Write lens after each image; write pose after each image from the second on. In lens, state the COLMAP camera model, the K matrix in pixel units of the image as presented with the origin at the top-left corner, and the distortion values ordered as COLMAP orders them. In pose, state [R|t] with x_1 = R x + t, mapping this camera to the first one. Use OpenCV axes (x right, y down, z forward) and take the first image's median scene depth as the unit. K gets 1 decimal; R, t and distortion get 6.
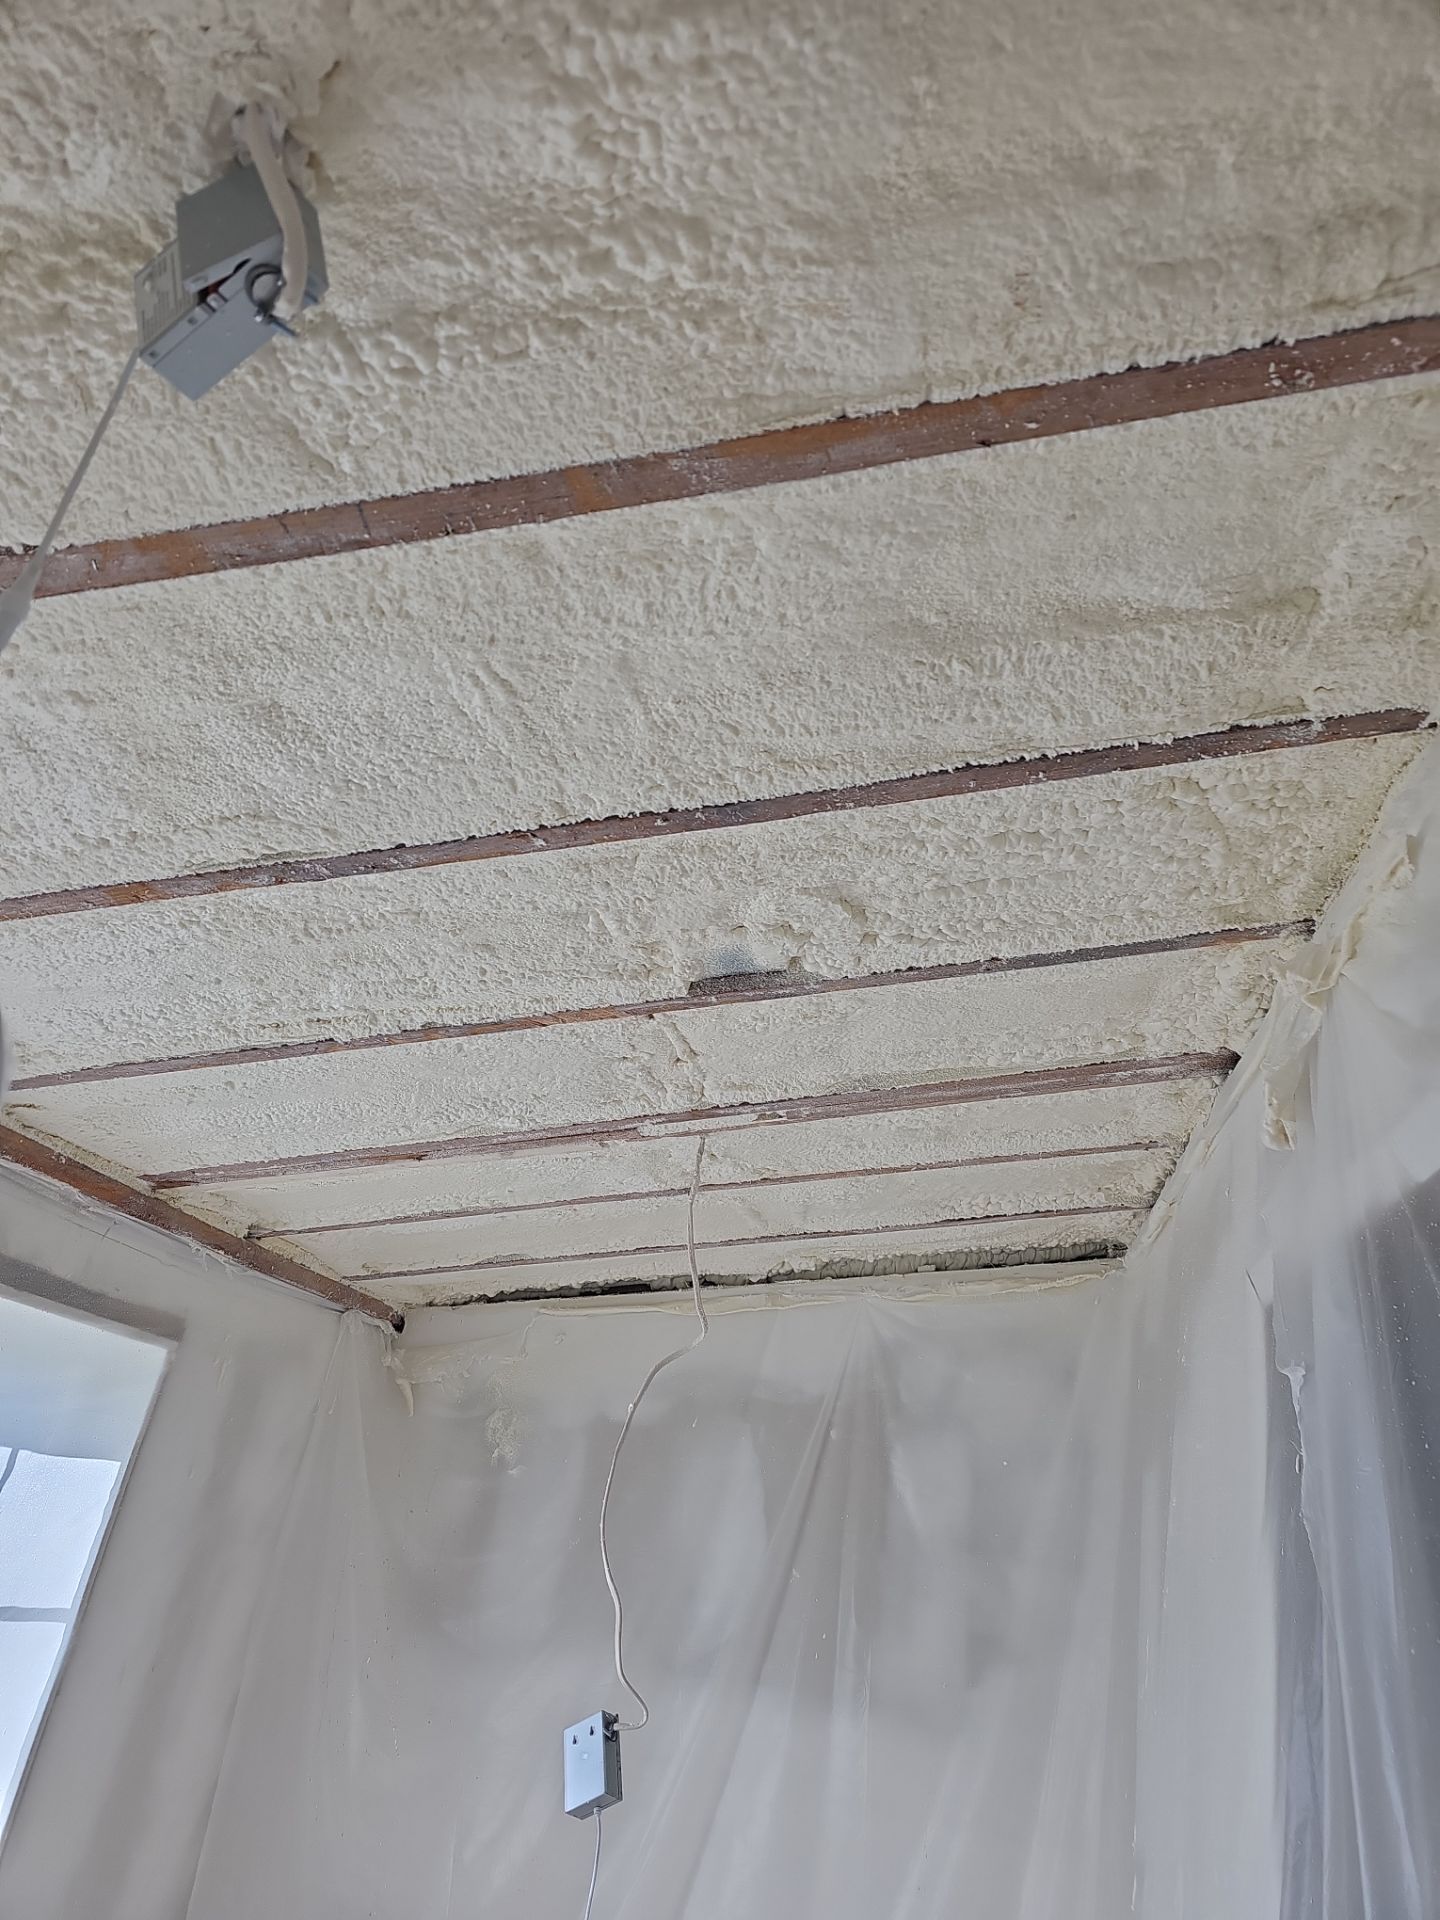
lens RADIAL K [[1264.6, 0, 720.0], [0, 1264.6, 960.0], [0, 0, 1]] dist [0.067498, -0.063651]
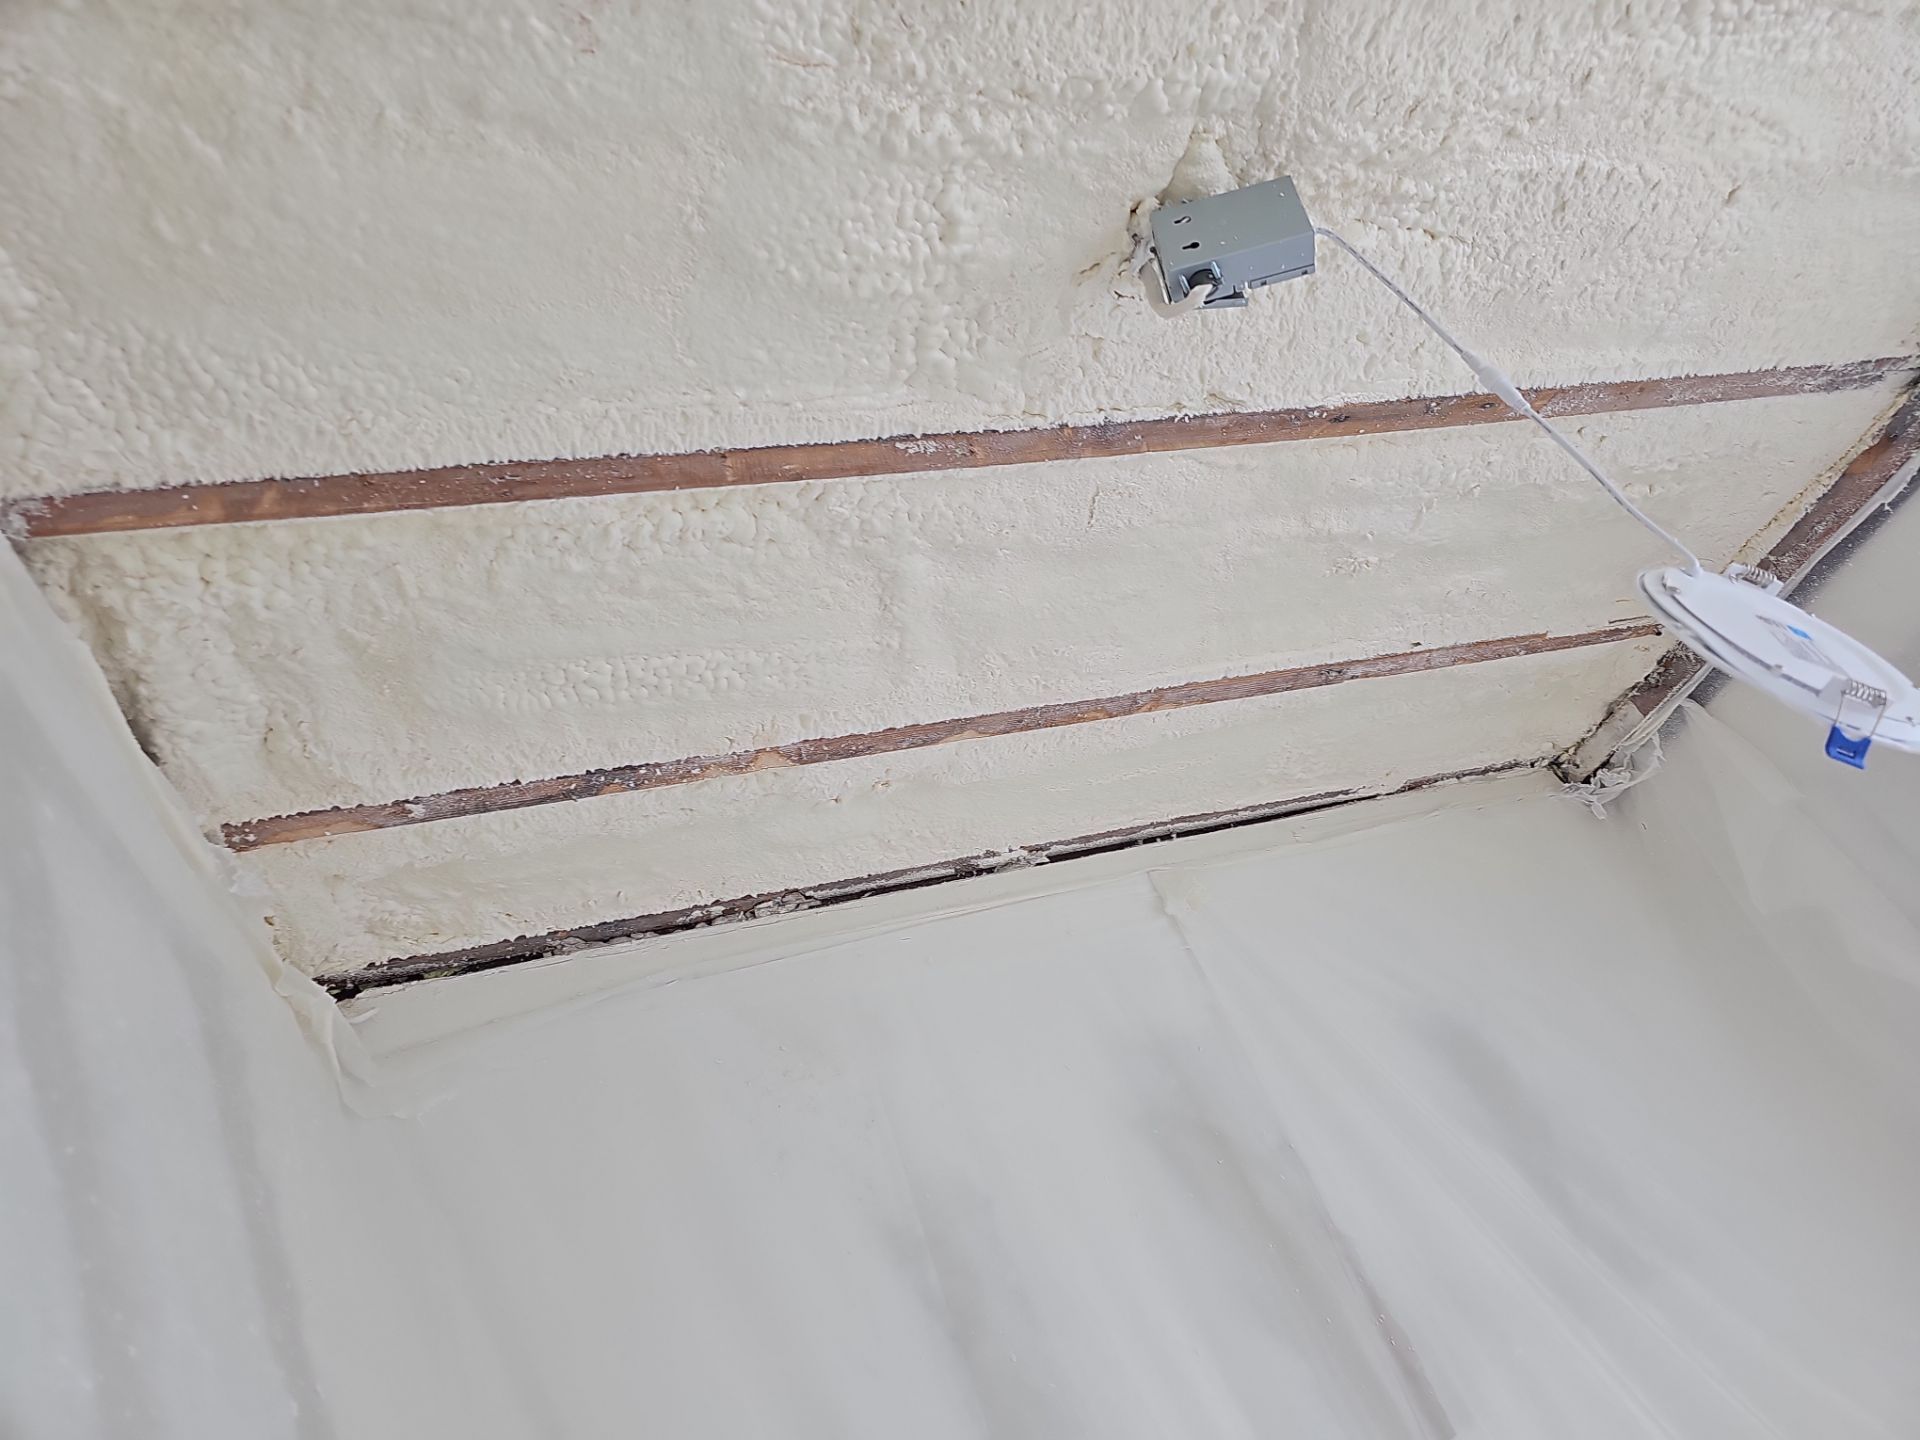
lens RADIAL K [[1264.6, 0, 951.1], [0, 1264.6, 707.3], [0, 0, 1]] dist [0.067498, -0.063651]
pose [[-0.905340, 0.109276, -0.410388, 0.456040], [0.417273, 0.408670, -0.811709, 0.594227], [0.079013, -0.906117, -0.415584, 1.013544]]
